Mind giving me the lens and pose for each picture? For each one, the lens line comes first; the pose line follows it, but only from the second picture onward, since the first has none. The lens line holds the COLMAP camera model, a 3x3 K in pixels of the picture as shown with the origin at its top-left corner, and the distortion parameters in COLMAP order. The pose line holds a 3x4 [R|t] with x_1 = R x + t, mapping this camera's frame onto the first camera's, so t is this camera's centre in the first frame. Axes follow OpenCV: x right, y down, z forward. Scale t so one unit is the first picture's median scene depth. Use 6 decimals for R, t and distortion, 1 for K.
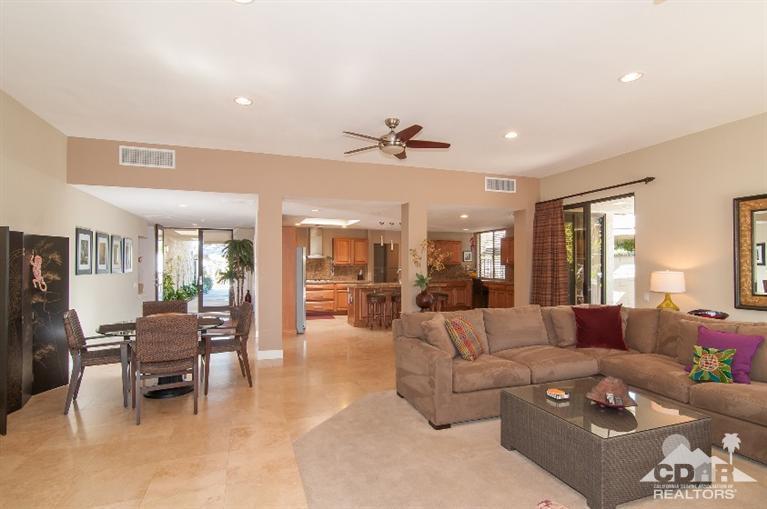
lens RADIAL K [[387.8, 0, 384.0], [0, 387.8, 263.6], [0, 0, 1]] dist [-0.000402, -0.000030]
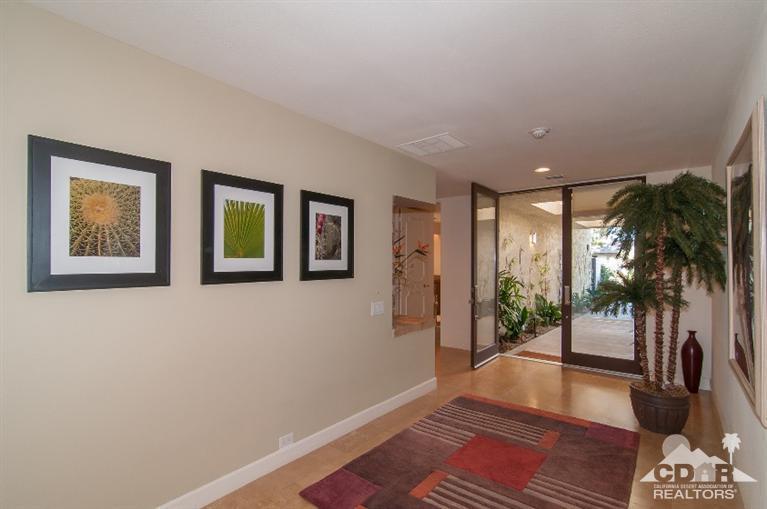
lens RADIAL K [[368.7, 0, 385.8], [0, 368.7, 261.5], [0, 0, 1]] dist [0.000161, 0.000190]
pose [[0.541415, -0.000173, -0.840755, -0.237617], [-0.002002, 0.999997, -0.001495, 0.002719], [0.840753, 0.002493, 0.541413, 0.632194]]
